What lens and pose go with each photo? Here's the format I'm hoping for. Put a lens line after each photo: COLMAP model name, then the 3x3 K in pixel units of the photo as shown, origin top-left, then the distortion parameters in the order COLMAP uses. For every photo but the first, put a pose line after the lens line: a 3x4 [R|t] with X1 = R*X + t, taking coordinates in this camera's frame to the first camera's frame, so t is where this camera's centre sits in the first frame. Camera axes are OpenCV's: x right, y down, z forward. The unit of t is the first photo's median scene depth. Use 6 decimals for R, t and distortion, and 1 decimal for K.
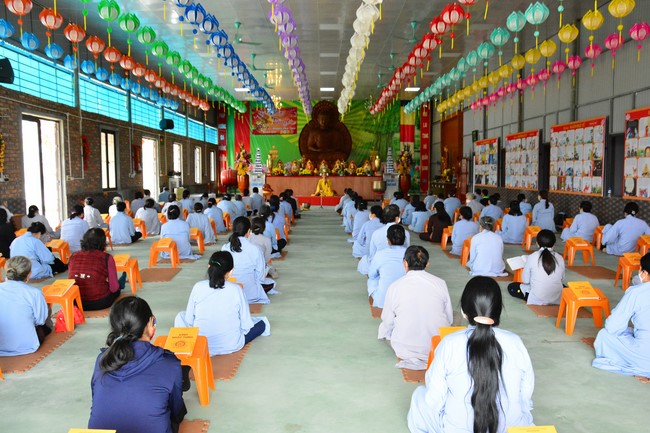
lens RADIAL K [[627.0, 0, 325.0], [0, 627.0, 216.5], [0, 0, 1]] dist [-0.065135, -0.000428]
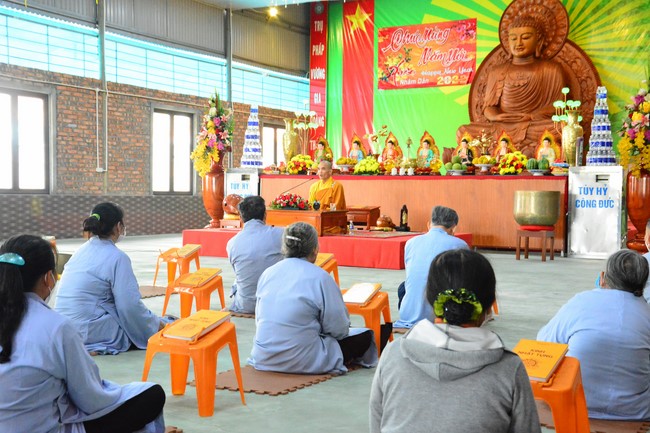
lens RADIAL K [[914.4, 0, 325.0], [0, 914.4, 216.5], [0, 0, 1]] dist [0.161611, 0.100660]
pose [[0.876758, 0.025612, -0.480248, 0.211241], [-0.047096, 0.998354, -0.032736, -0.023119], [0.478619, 0.051320, 0.876521, 0.533039]]
